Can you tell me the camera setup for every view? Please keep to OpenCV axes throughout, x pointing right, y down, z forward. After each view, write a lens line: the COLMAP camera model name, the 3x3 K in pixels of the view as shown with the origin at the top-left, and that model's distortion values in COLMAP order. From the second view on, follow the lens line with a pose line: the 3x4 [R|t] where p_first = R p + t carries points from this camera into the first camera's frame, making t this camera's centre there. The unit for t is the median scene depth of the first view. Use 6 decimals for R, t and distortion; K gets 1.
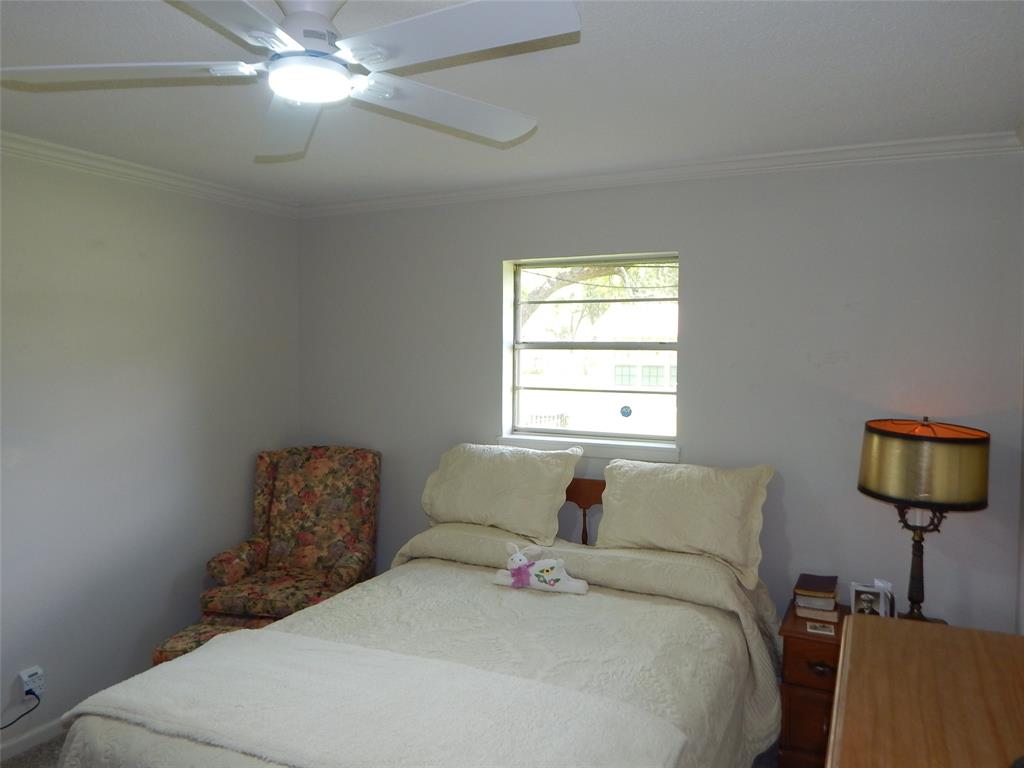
lens RADIAL K [[756.7, 0, 516.6], [0, 756.7, 379.5], [0, 0, 1]] dist [0.025668, -0.033210]
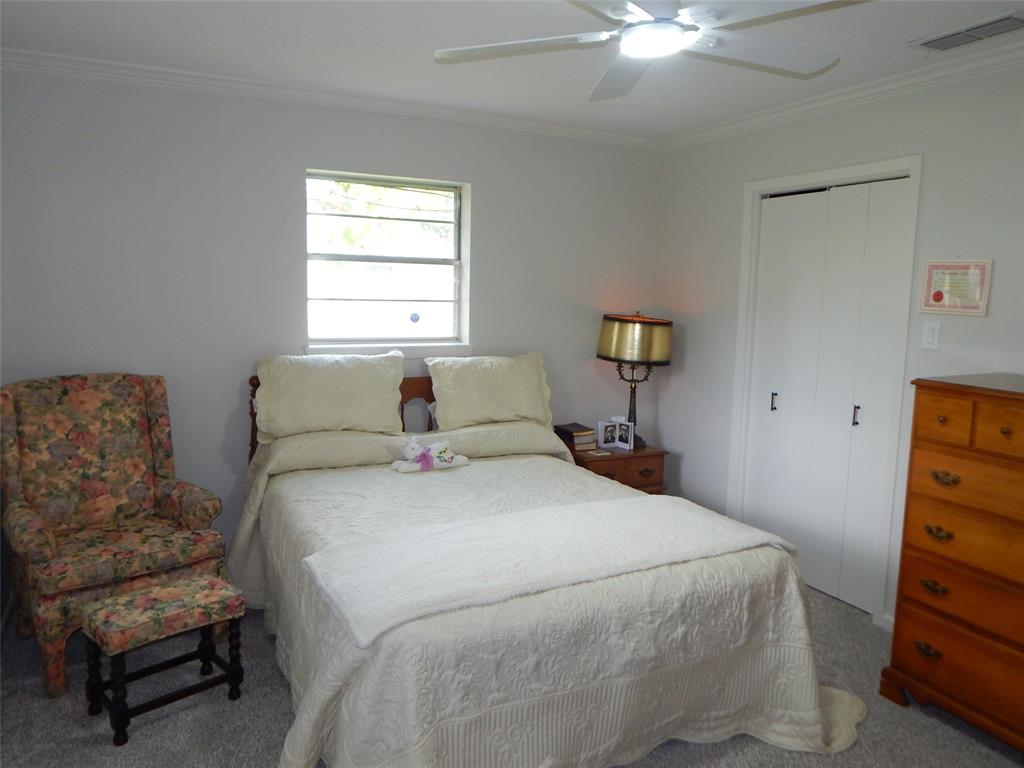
lens RADIAL K [[756.7, 0, 516.6], [0, 756.7, 379.5], [0, 0, 1]] dist [0.025668, -0.033210]
pose [[0.604831, -0.091898, 0.791034, -0.653945], [0.009819, 0.994104, 0.107982, 0.012213], [-0.796293, -0.057544, 0.602167, 0.167528]]
